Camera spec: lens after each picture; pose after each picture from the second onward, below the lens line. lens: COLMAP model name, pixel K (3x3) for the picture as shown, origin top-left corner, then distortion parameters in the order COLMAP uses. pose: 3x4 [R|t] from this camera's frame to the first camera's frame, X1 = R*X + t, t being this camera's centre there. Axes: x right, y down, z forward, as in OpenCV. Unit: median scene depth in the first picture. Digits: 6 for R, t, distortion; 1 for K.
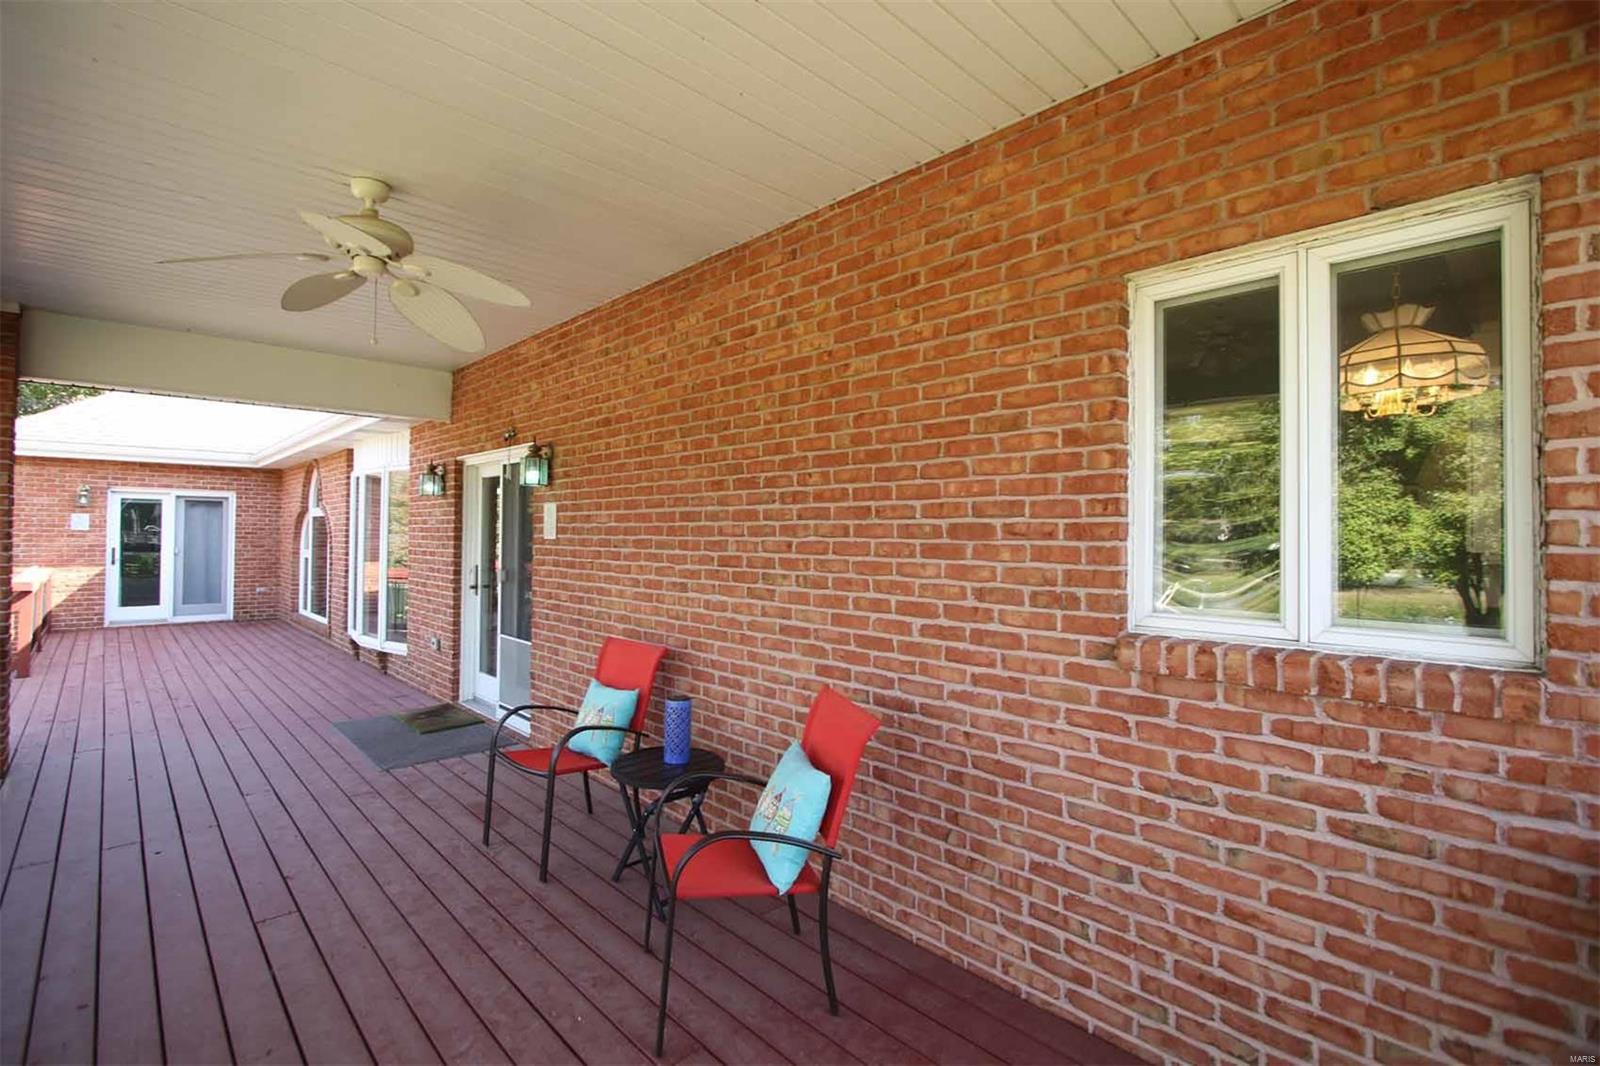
lens RADIAL K [[732.9, 0, 800.0], [0, 732.9, 533.0], [0, 0, 1]] dist [0.000942, 0.000026]
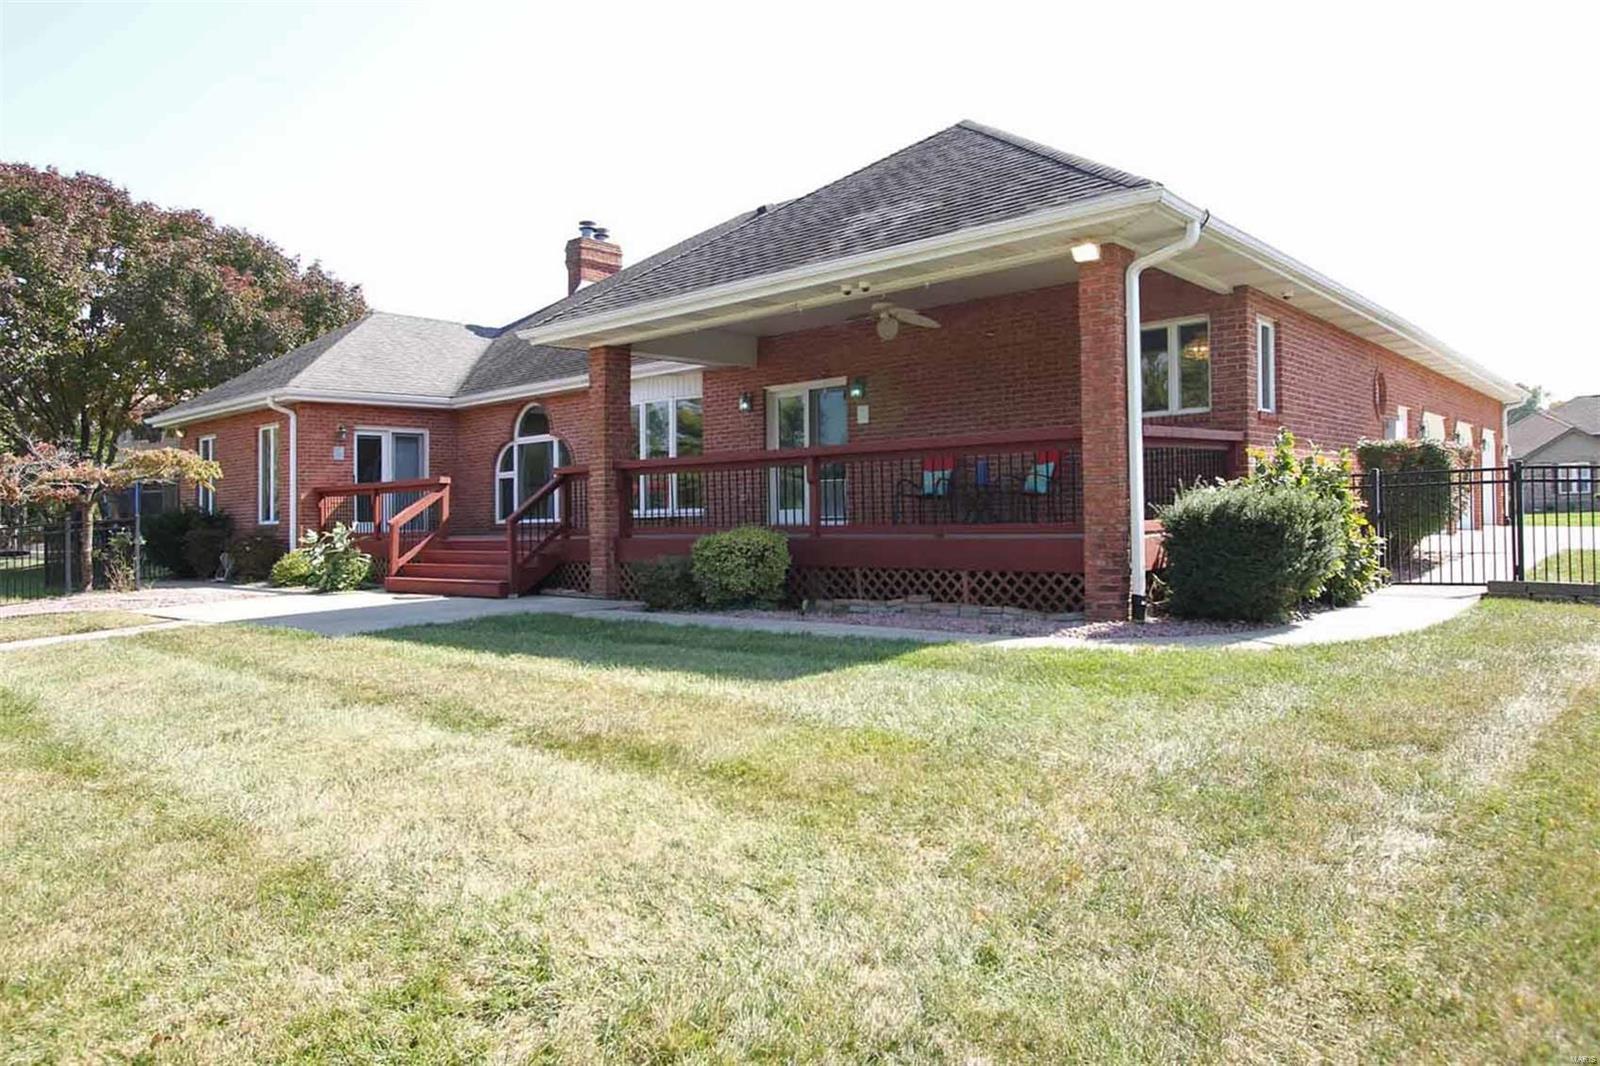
lens RADIAL K [[1020.8, 0, 800.0], [0, 1020.8, 533.0], [0, 0, 1]] dist [-0.003828, -0.000324]
pose [[0.994645, -0.036744, 0.096600, -0.621538], [0.034779, 0.999154, 0.021943, 0.189593], [-0.097325, -0.018465, 0.995081, -1.414386]]
